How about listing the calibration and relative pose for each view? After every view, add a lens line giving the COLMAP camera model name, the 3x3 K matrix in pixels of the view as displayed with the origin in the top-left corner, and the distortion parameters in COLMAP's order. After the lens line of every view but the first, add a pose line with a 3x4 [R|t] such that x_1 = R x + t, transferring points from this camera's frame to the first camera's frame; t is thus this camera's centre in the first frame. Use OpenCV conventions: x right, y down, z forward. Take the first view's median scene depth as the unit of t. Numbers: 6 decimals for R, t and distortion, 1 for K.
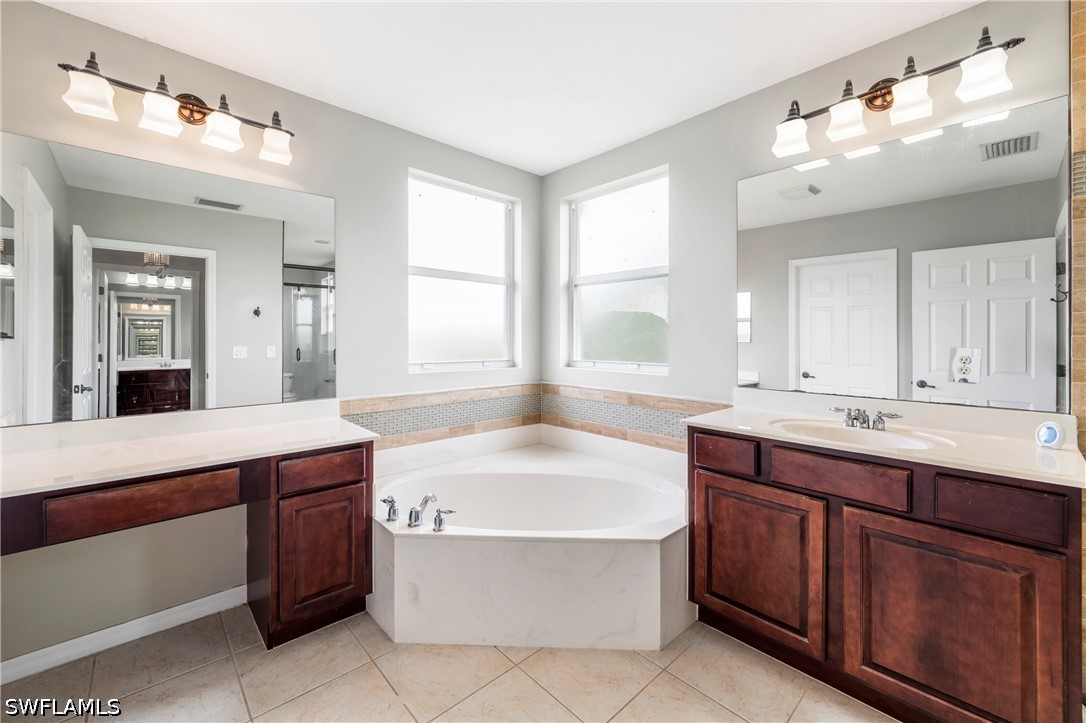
lens RADIAL K [[430.7, 0, 534.4], [0, 430.7, 346.4], [0, 0, 1]] dist [-0.001854, -0.000279]
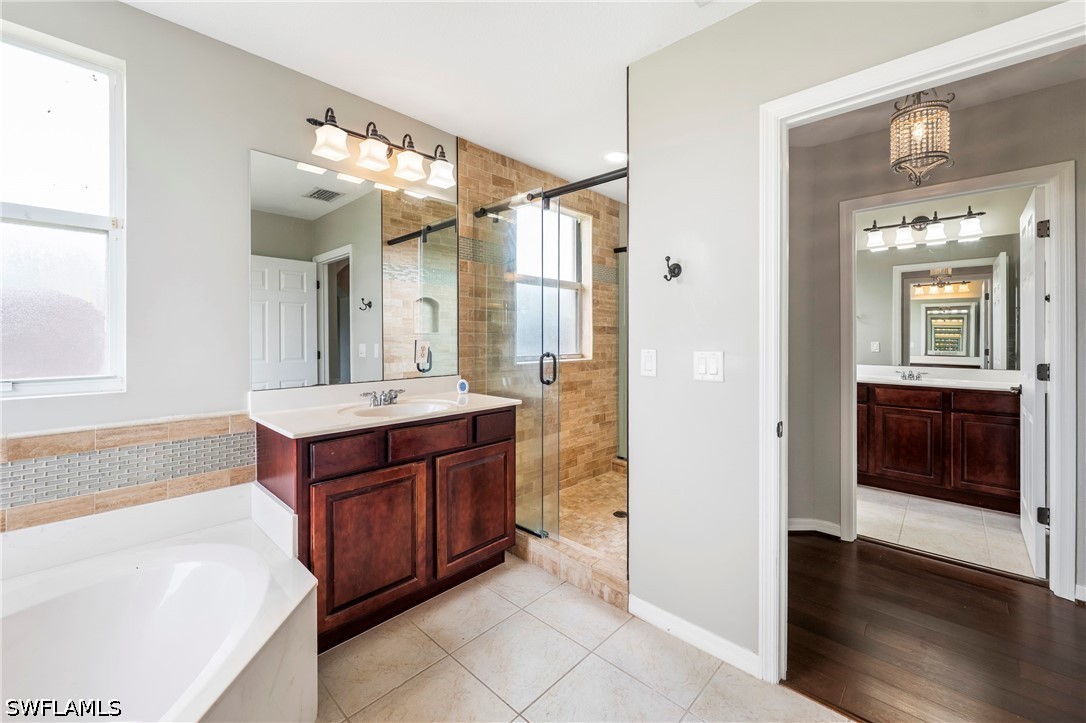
lens RADIAL K [[445.0, 0, 538.4], [0, 445.0, 336.5], [0, 0, 1]] dist [-0.000588, -0.000367]
pose [[-0.069235, -0.008556, 0.997564, -0.578292], [0.013956, 0.999857, 0.009545, -0.018696], [-0.997503, 0.014583, -0.069106, 0.634600]]
